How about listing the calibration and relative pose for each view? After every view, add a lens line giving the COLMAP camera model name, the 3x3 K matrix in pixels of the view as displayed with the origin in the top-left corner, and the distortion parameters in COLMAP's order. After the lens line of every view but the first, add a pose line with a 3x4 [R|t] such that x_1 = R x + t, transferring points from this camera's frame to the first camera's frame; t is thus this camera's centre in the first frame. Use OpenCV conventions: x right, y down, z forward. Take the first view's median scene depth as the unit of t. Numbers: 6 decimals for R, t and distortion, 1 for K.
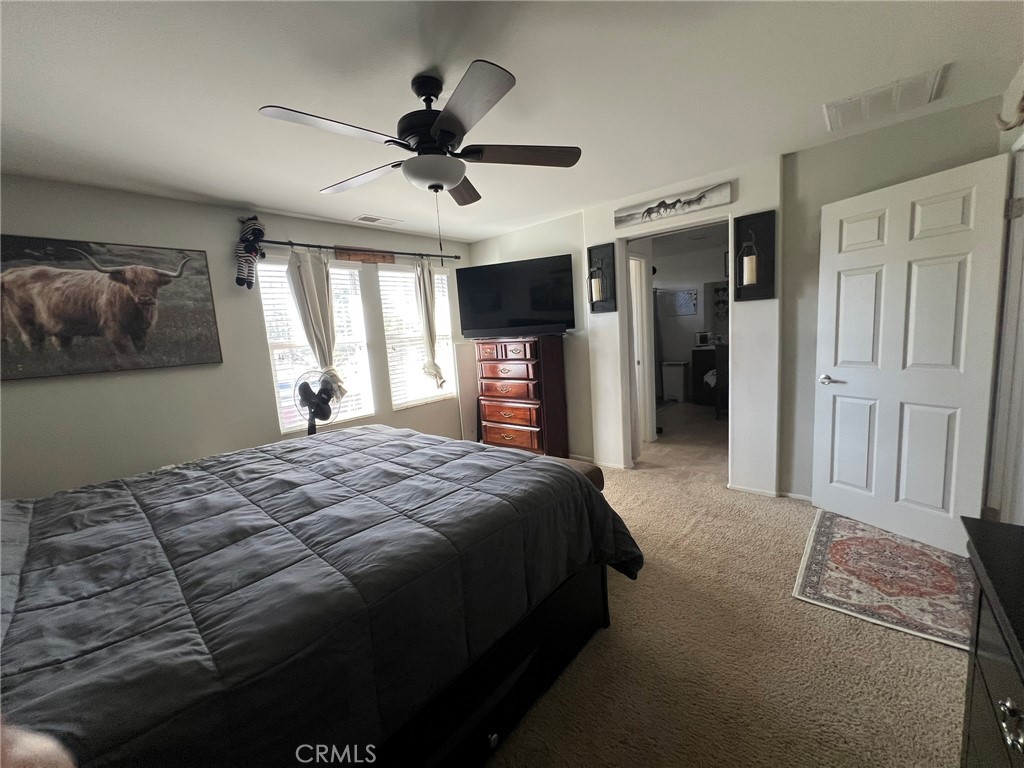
lens RADIAL K [[407.5, 0, 509.0], [0, 407.5, 382.7], [0, 0, 1]] dist [0.000184, -0.000181]
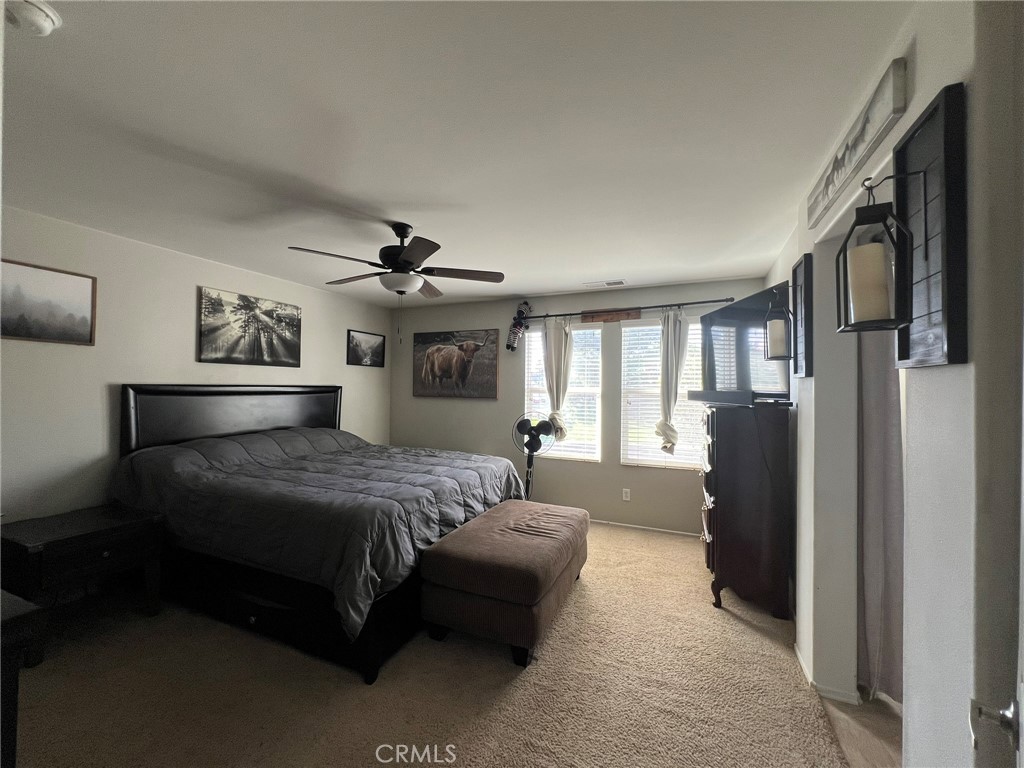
lens RADIAL K [[407.5, 0, 510.2], [0, 407.5, 383.4], [0, 0, 1]] dist [0.000184, -0.000181]
pose [[0.308231, 0.058911, -0.949486, 0.843851], [-0.155142, 0.987832, 0.010927, -0.141134], [0.938576, 0.143937, 0.313620, 0.593752]]
